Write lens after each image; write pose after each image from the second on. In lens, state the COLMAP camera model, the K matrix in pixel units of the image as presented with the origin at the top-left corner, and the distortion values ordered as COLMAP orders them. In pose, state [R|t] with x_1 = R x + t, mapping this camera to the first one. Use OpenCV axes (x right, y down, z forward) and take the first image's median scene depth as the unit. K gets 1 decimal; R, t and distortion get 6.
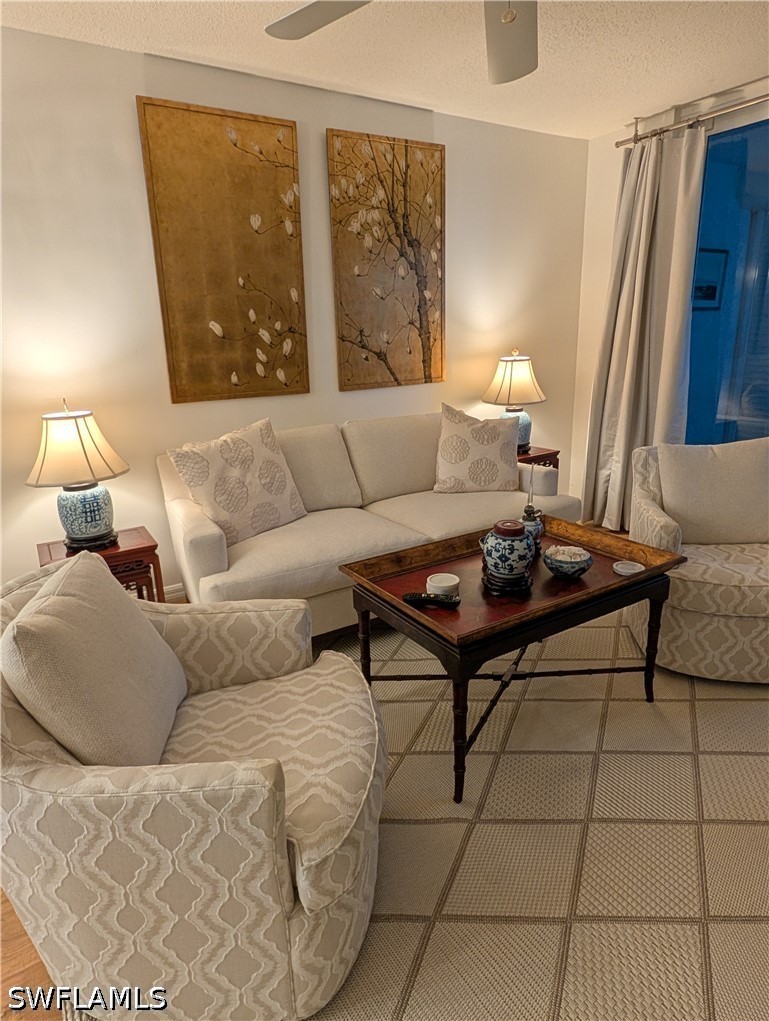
lens RADIAL K [[607.5, 0, 382.2], [0, 607.5, 510.0], [0, 0, 1]] dist [-0.002868, 0.000136]
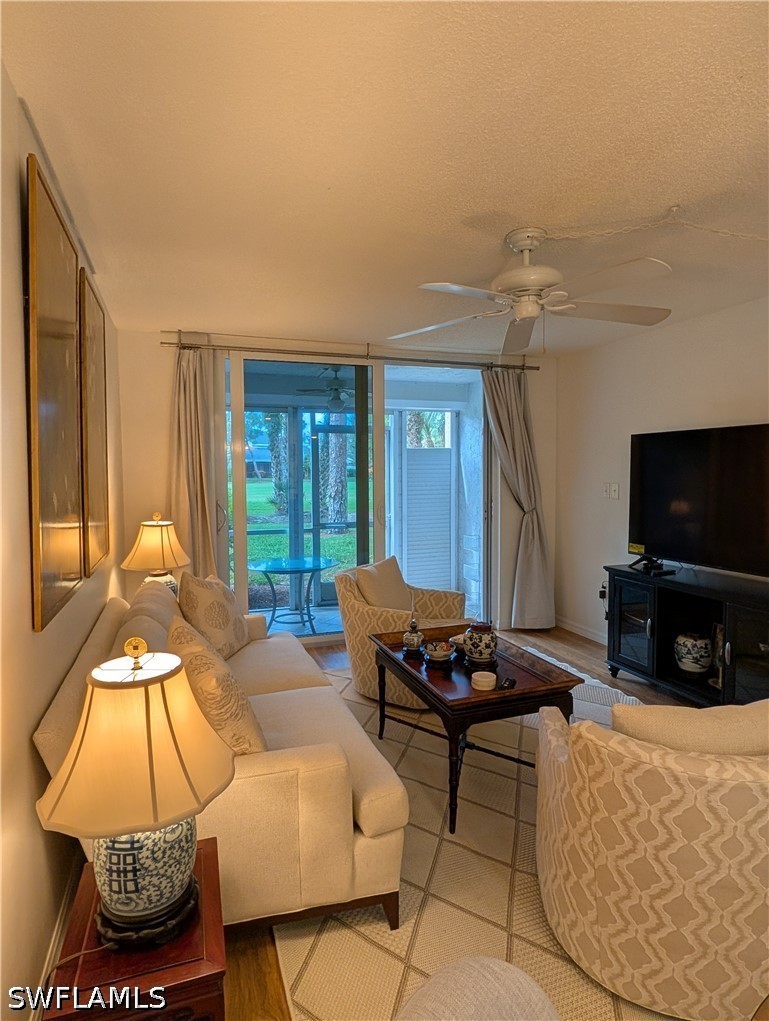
lens RADIAL K [[589.5, 0, 384.7], [0, 589.5, 497.7], [0, 0, 1]] dist [-0.005832, -0.001042]
pose [[0.215638, -0.018803, 0.976292, -0.740509], [0.277573, 0.959750, -0.042824, -0.165361], [-0.936191, 0.280227, 0.212178, 0.492848]]
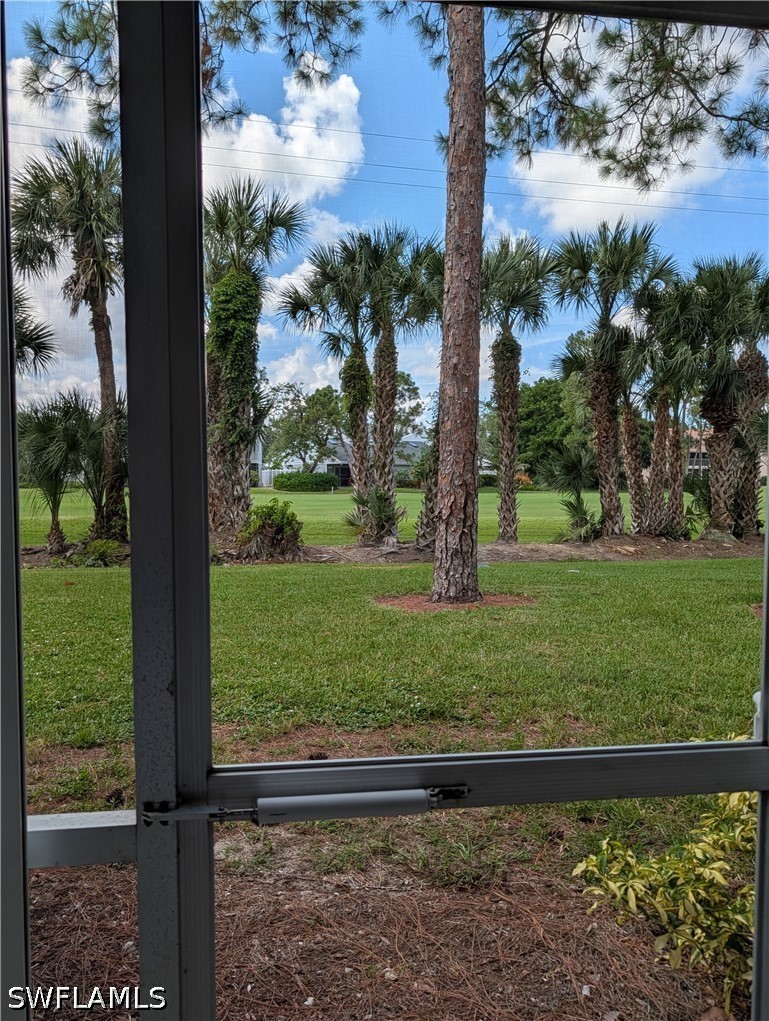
lens RADIAL K [[797.5, 0, 379.7], [0, 797.5, 525.3], [0, 0, 1]] dist [0.027663, -0.002271]
pose [[0.397666, -0.025266, 0.917182, 1.000827], [0.248222, 0.965308, -0.081031, -0.287548], [-0.883316, 0.259889, 0.390142, 0.961410]]
